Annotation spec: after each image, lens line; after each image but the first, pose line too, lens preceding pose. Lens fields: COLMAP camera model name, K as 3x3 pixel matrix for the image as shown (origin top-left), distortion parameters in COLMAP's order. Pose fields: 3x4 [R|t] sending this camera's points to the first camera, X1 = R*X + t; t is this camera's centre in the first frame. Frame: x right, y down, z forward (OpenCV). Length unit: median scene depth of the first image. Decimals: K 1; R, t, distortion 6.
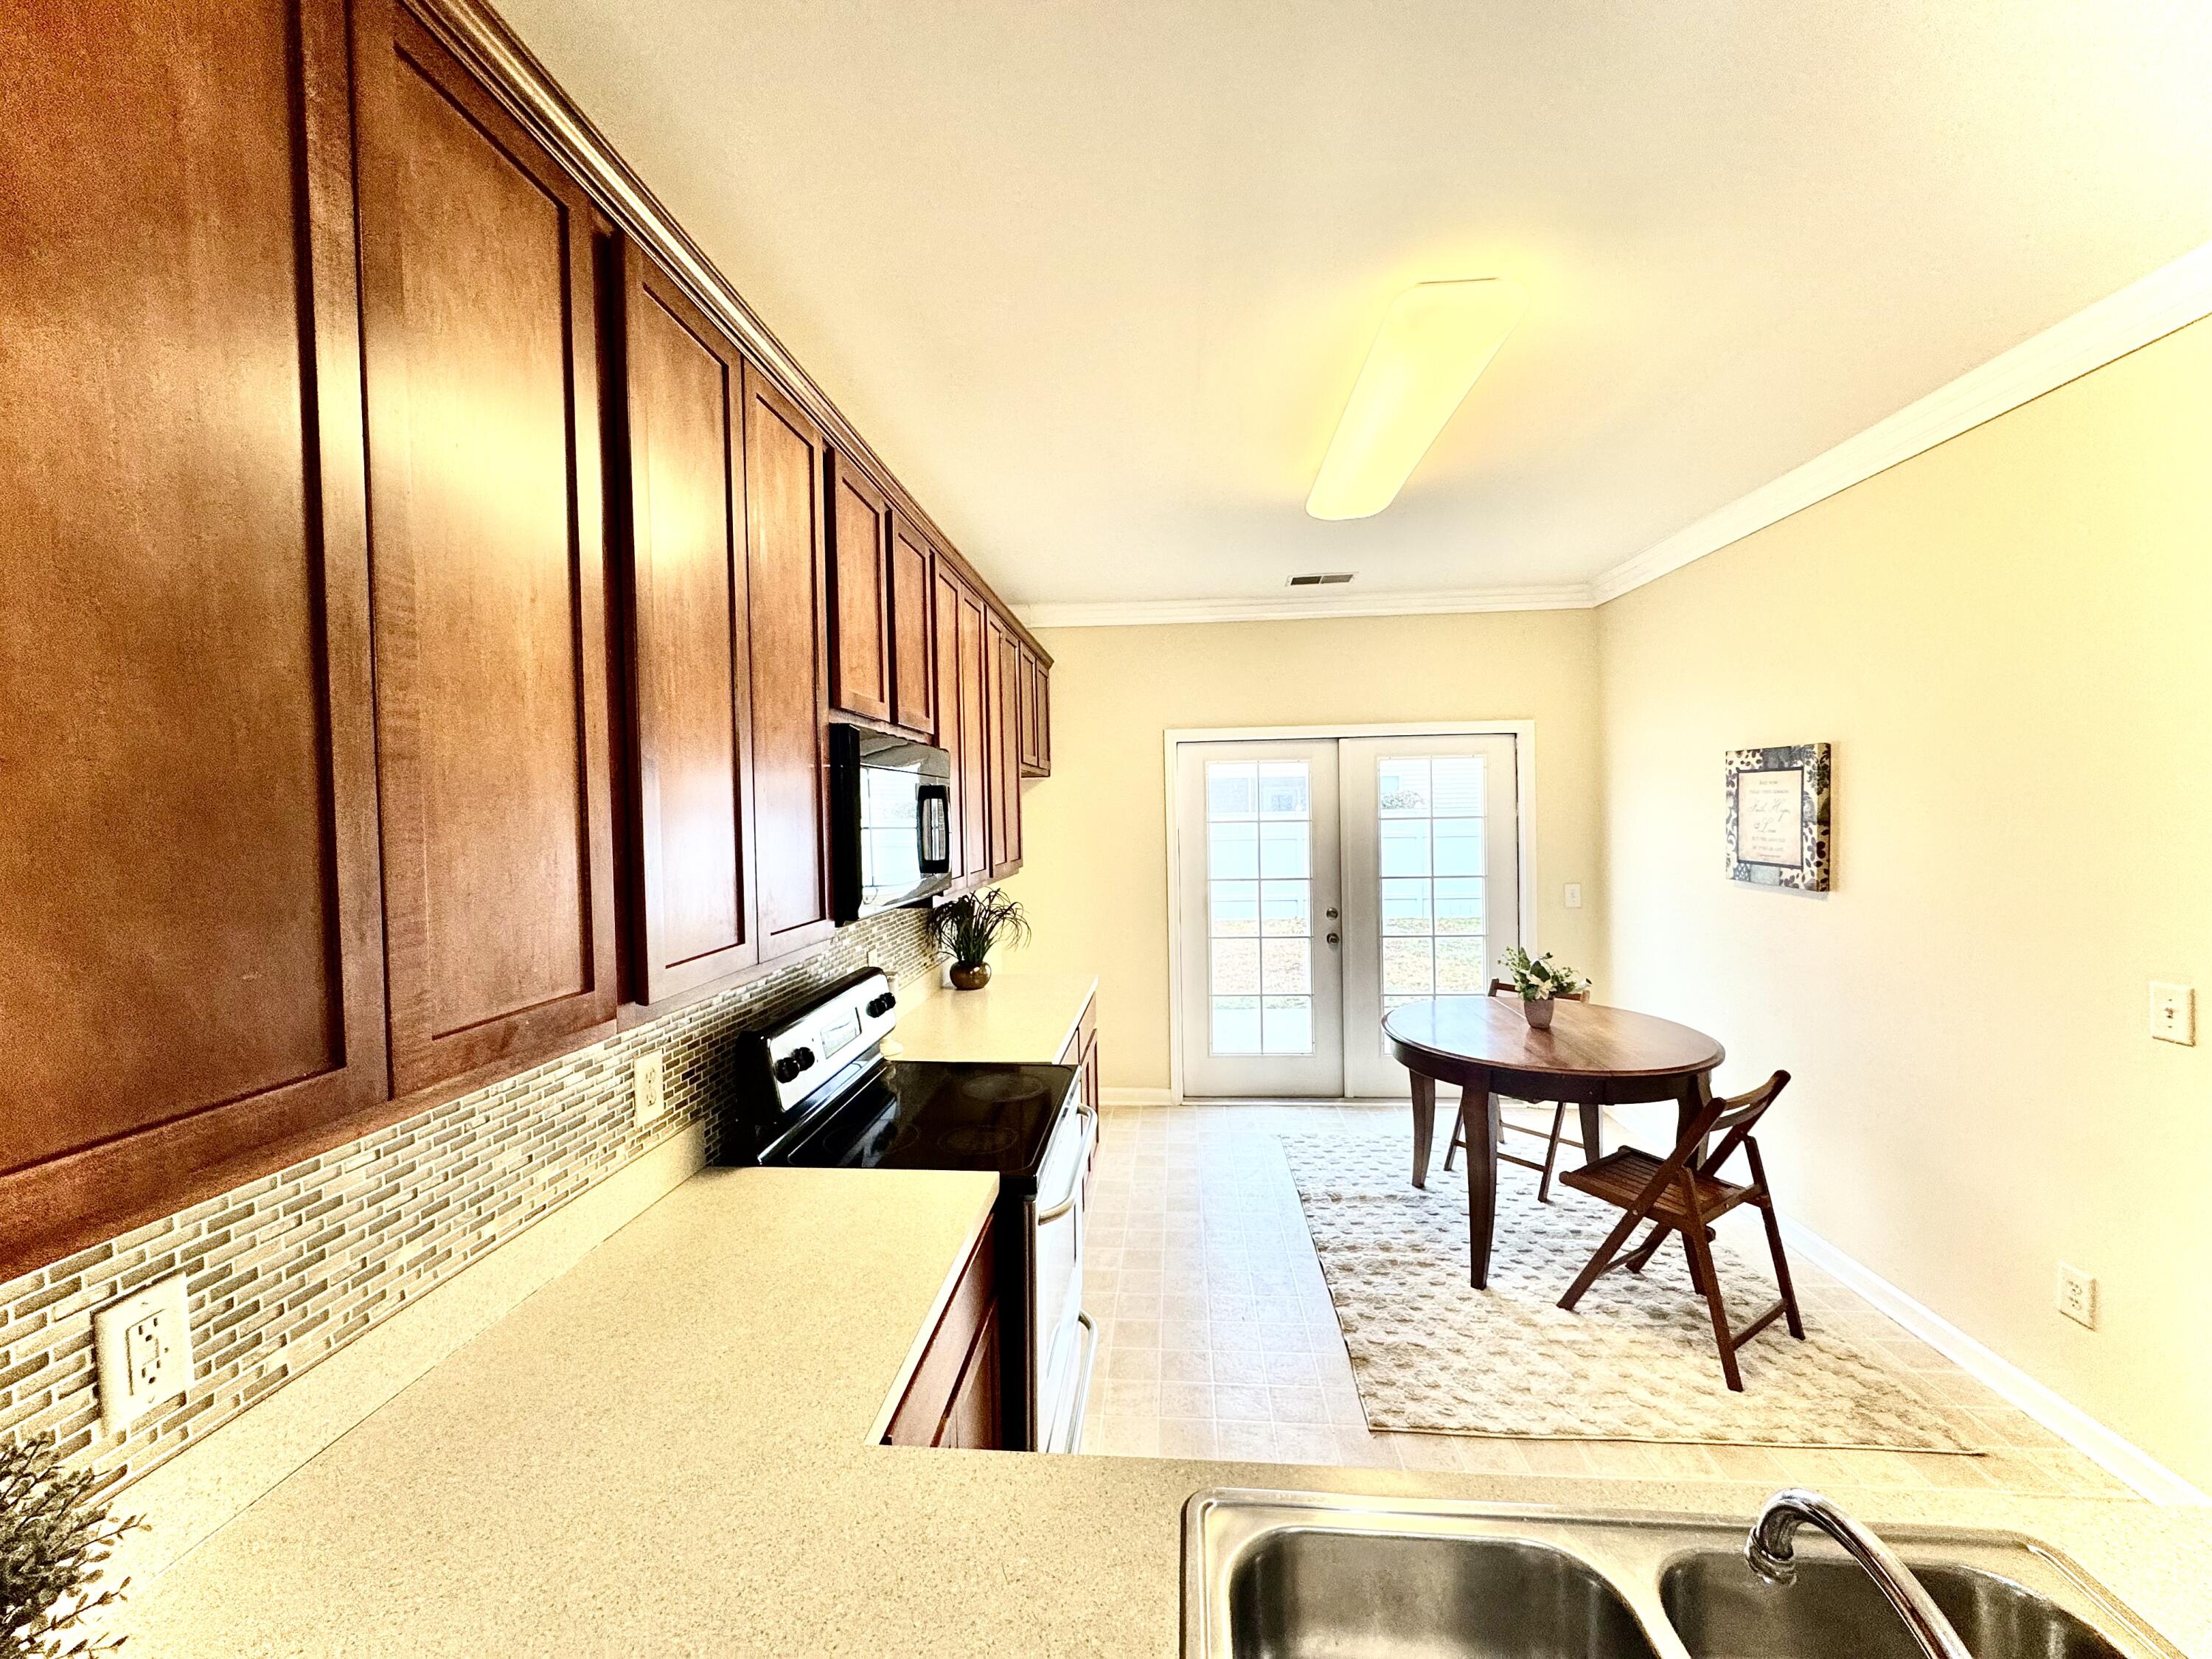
lens RADIAL K [[879.8, 0, 1098.9], [0, 879.8, 835.2], [0, 0, 1]] dist [-0.003499, 0.001074]
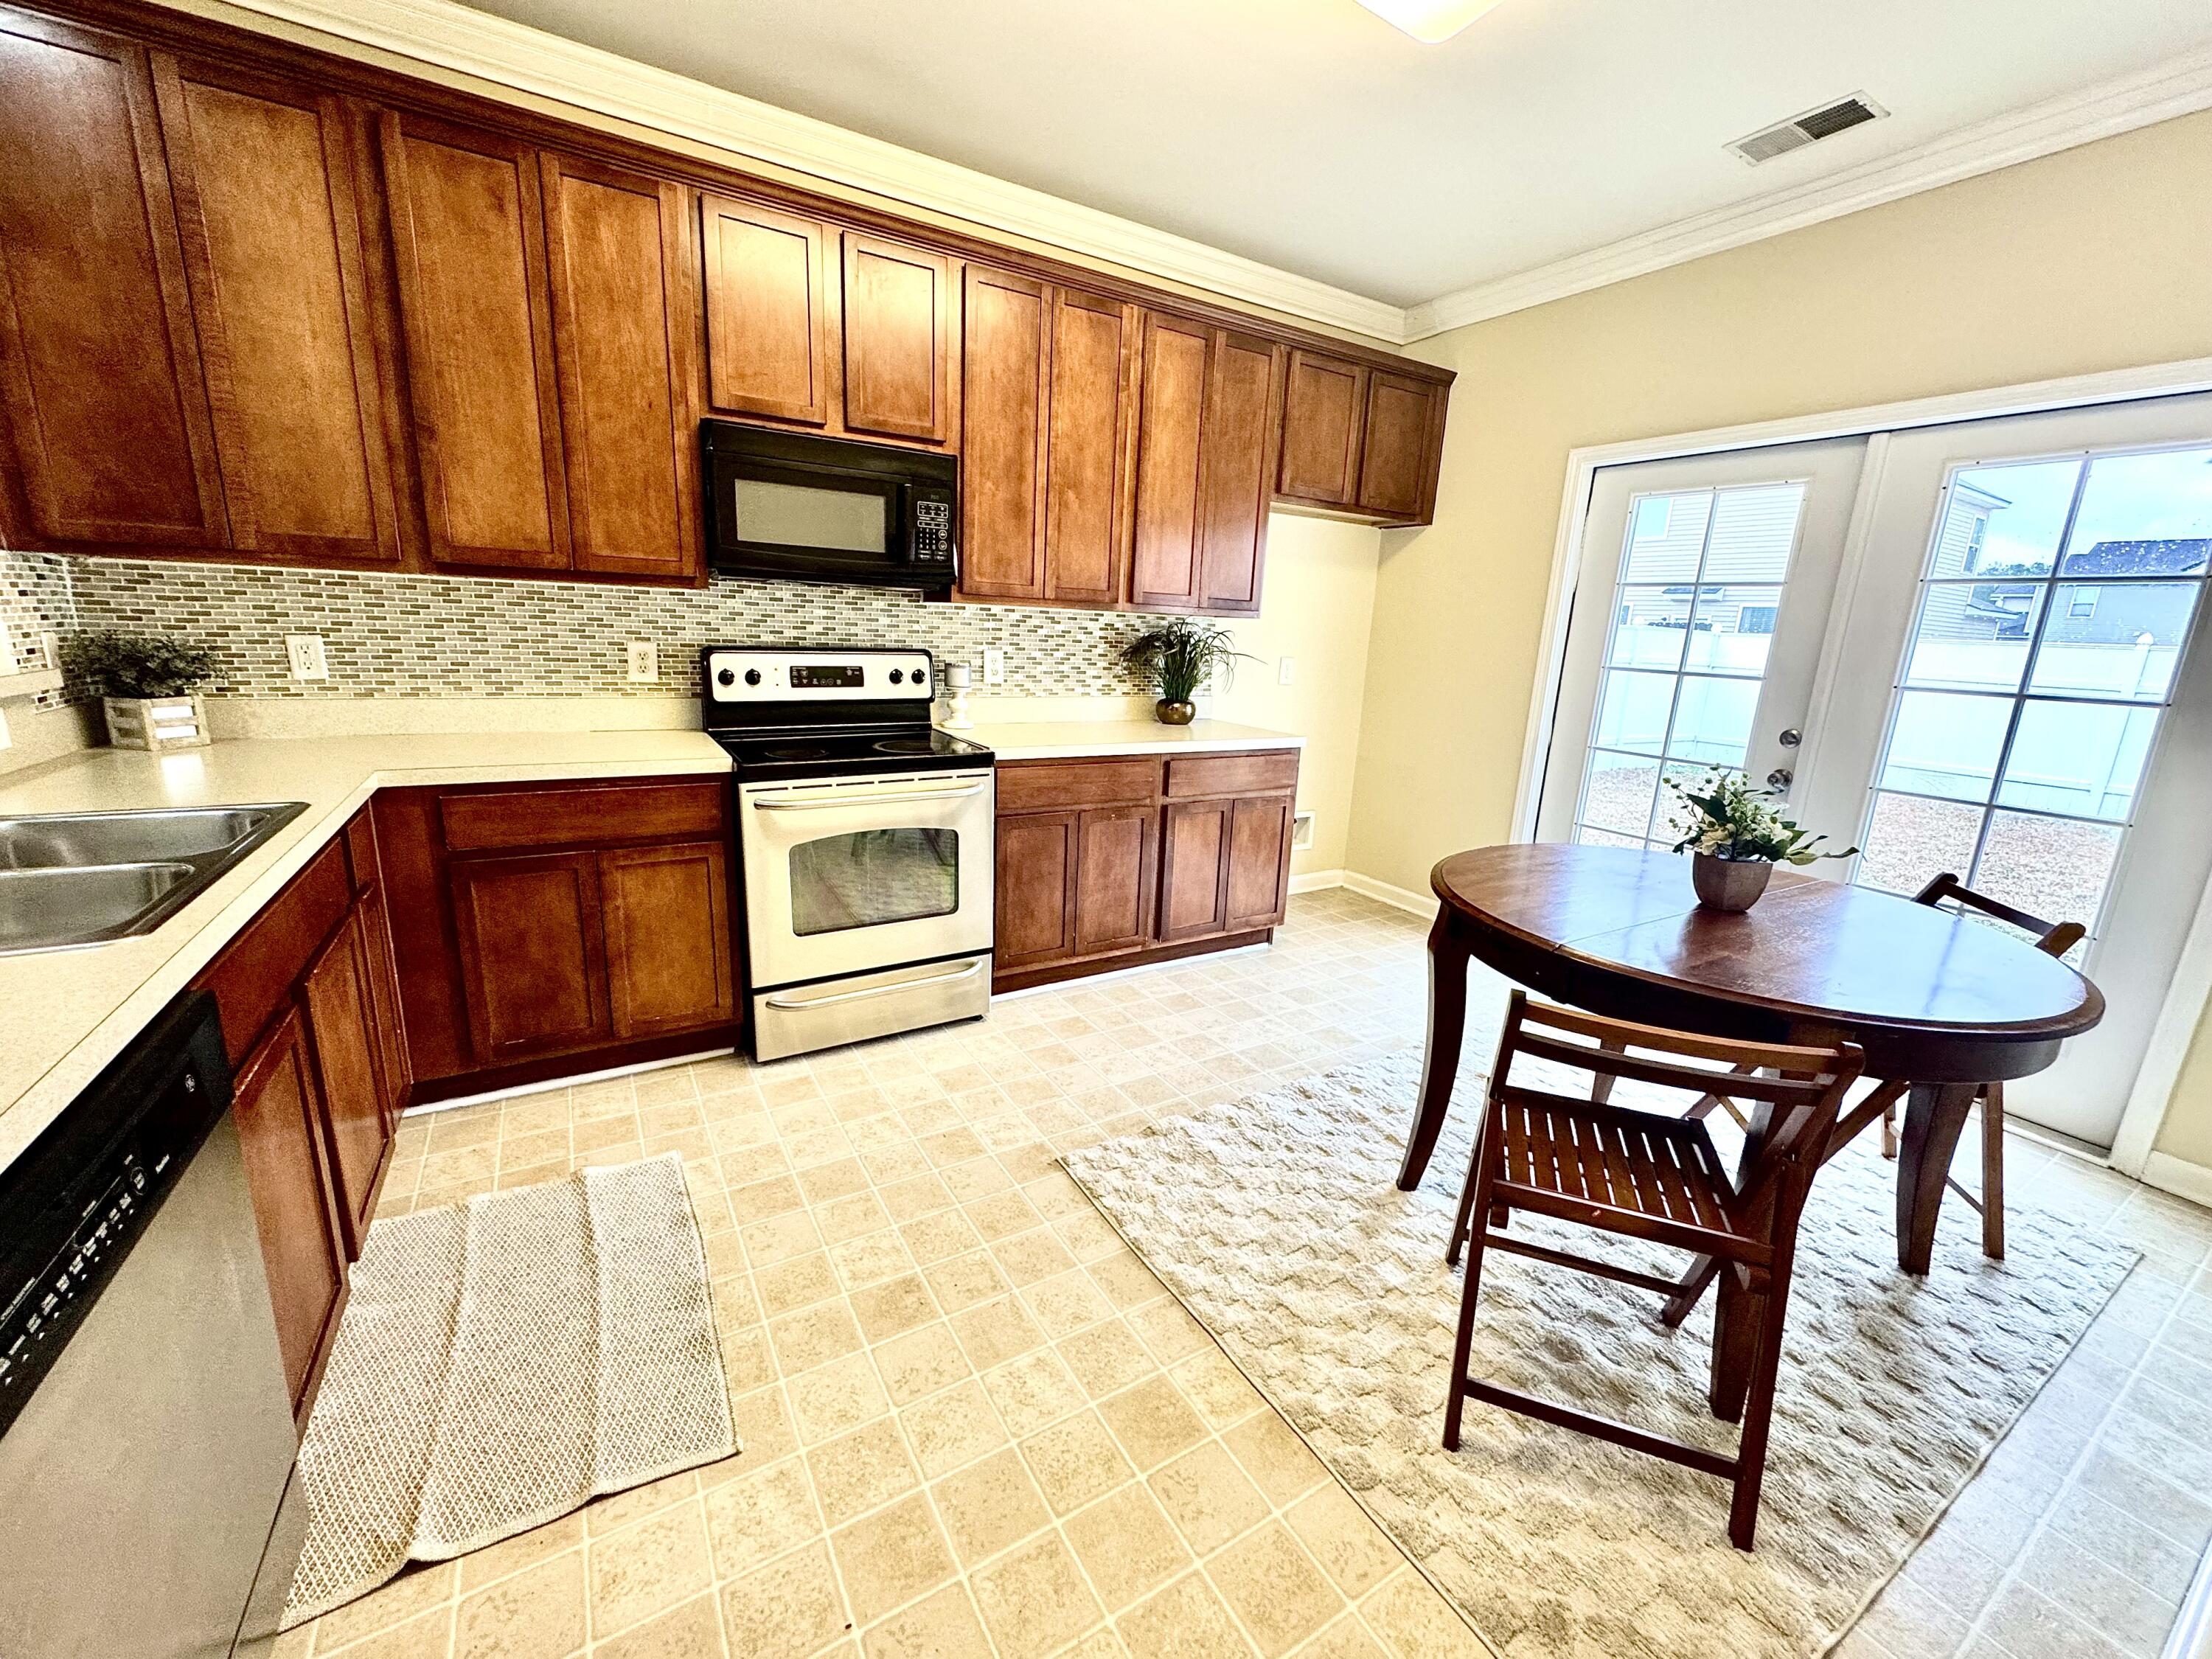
lens RADIAL K [[879.8, 0, 1106.9], [0, 879.8, 830.6], [0, 0, 1]] dist [-0.003499, 0.001074]
pose [[0.591163, 0.233795, -0.771924, 1.006336], [-0.081377, 0.969472, 0.231305, 0.100392], [0.802436, -0.073922, 0.592141, 0.502937]]
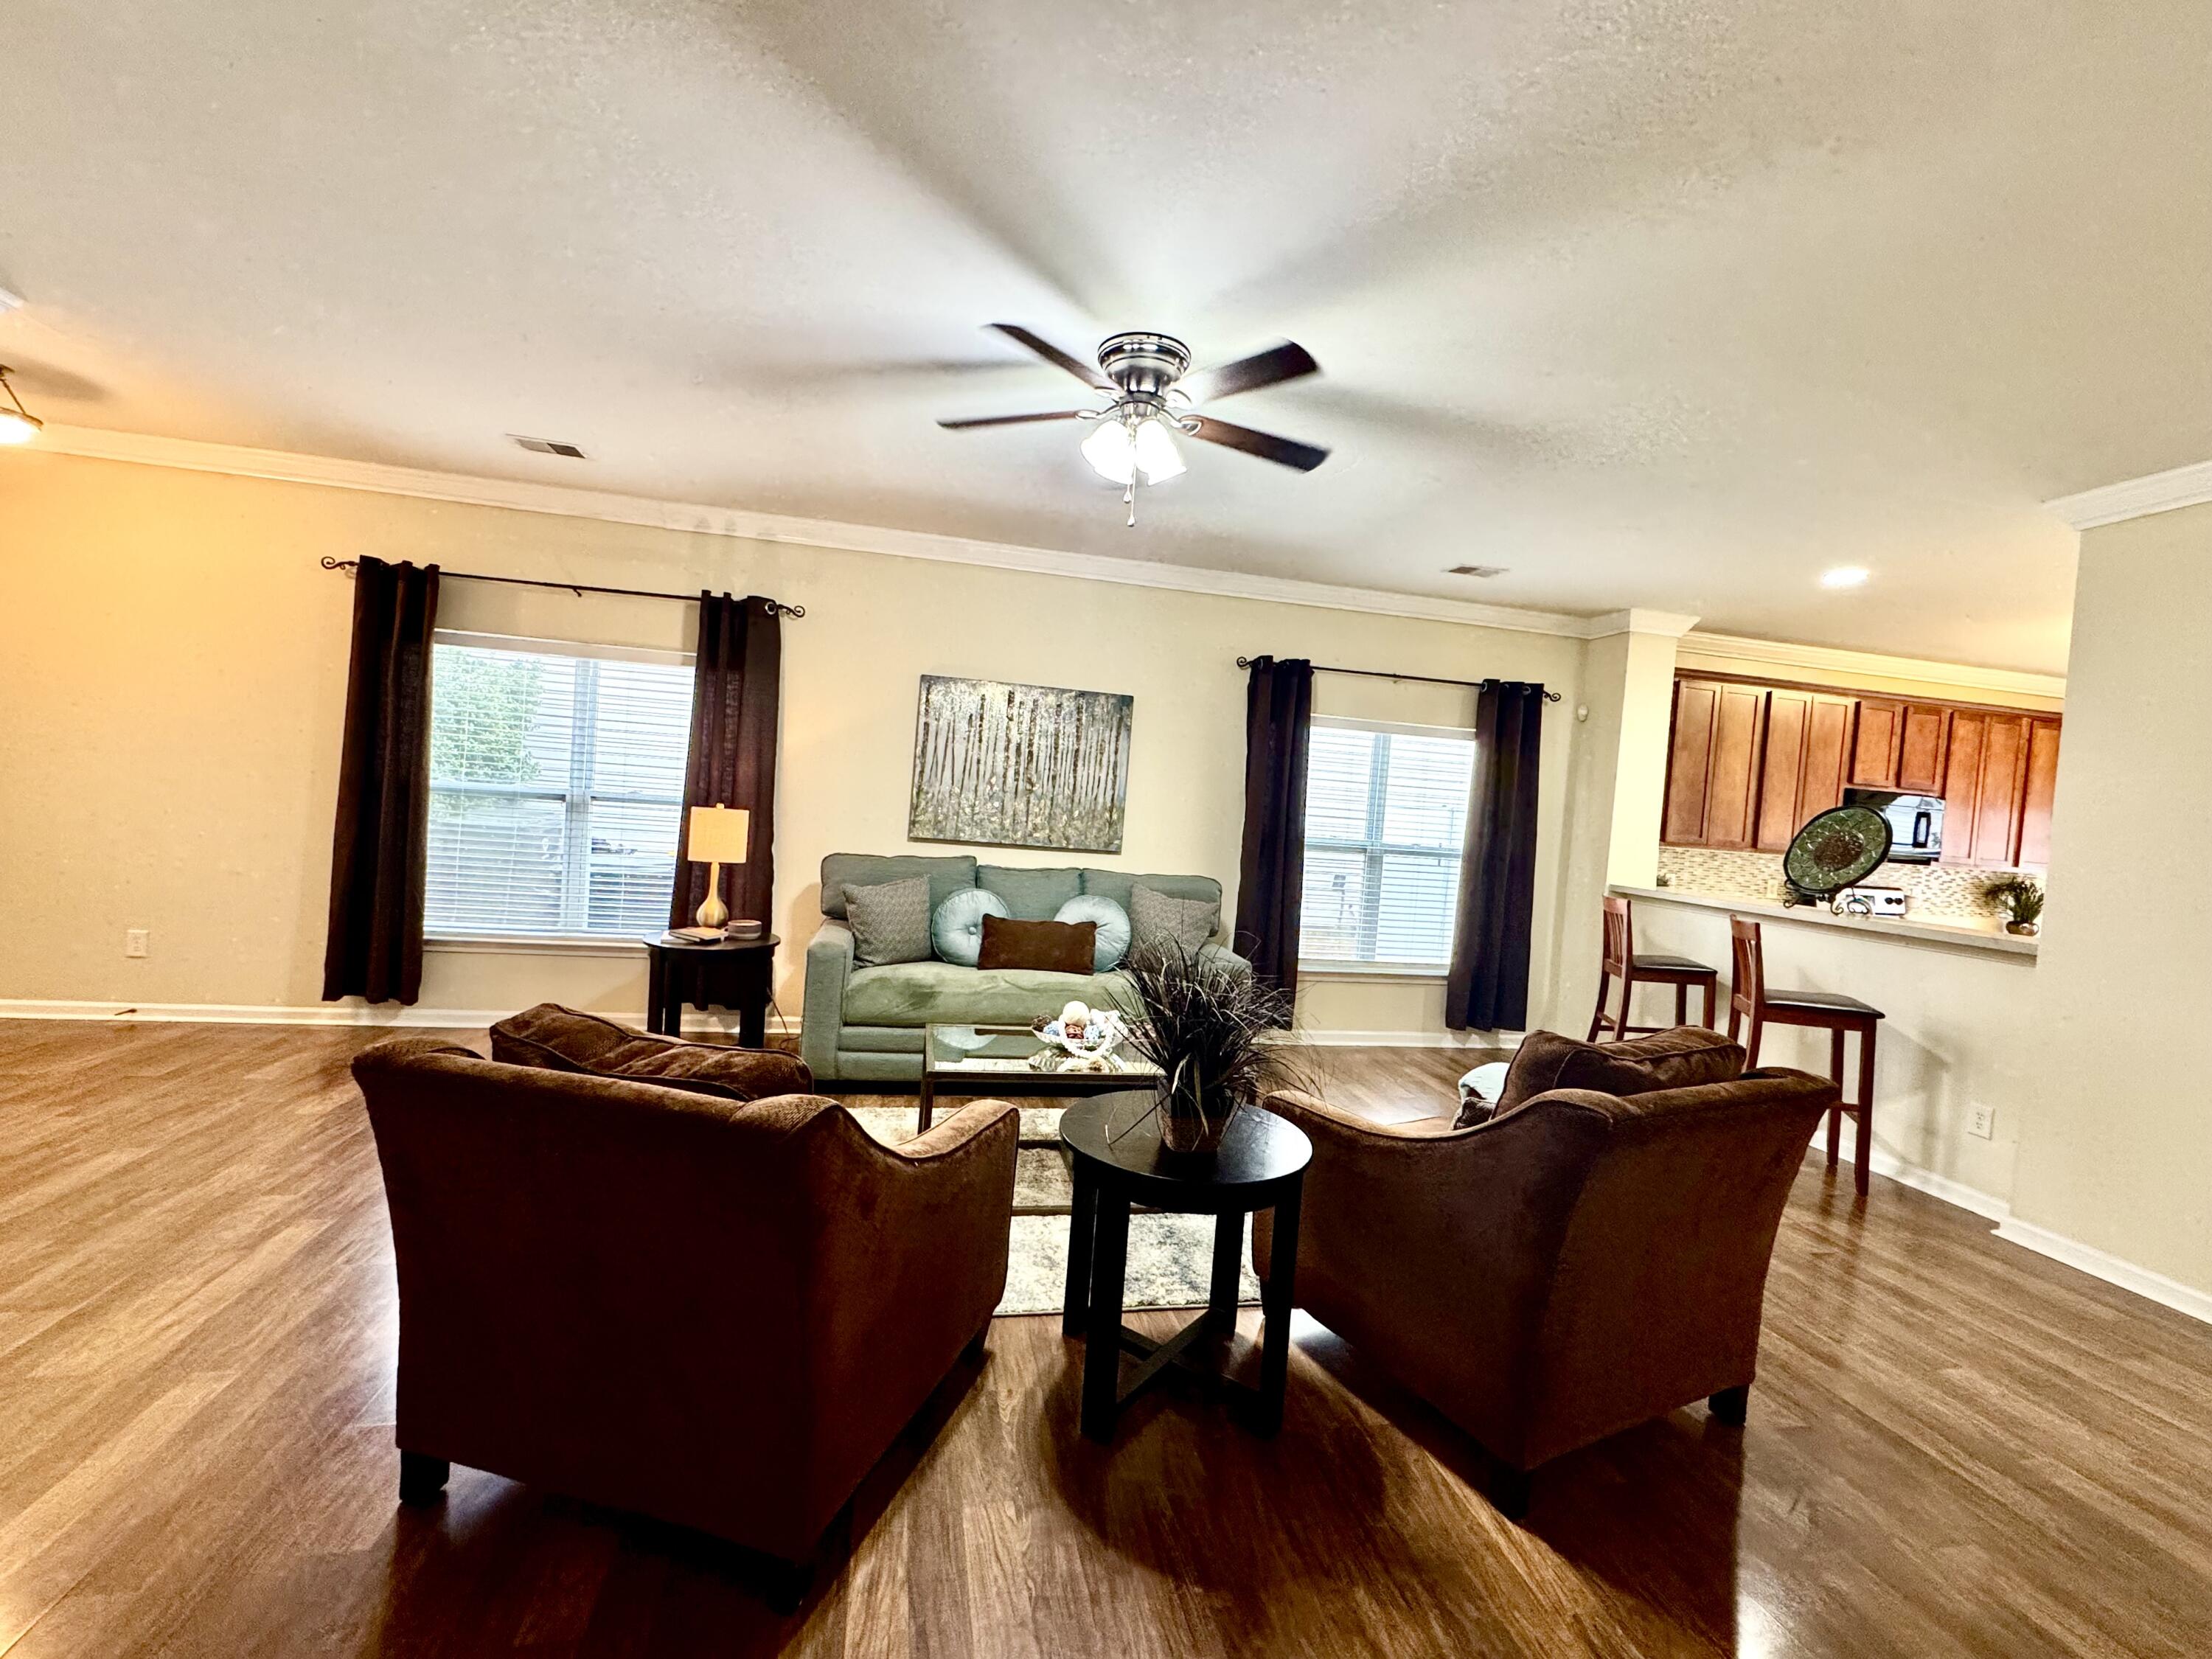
lens RADIAL K [[879.8, 0, 1100.7], [0, 879.8, 839.6], [0, 0, 1]] dist [-0.003499, 0.001074]
pose [[0.282717, 0.066617, -0.956887, 1.547245], [-0.103193, 0.993908, 0.038705, 0.168474], [0.953636, 0.087802, 0.287869, -1.937367]]
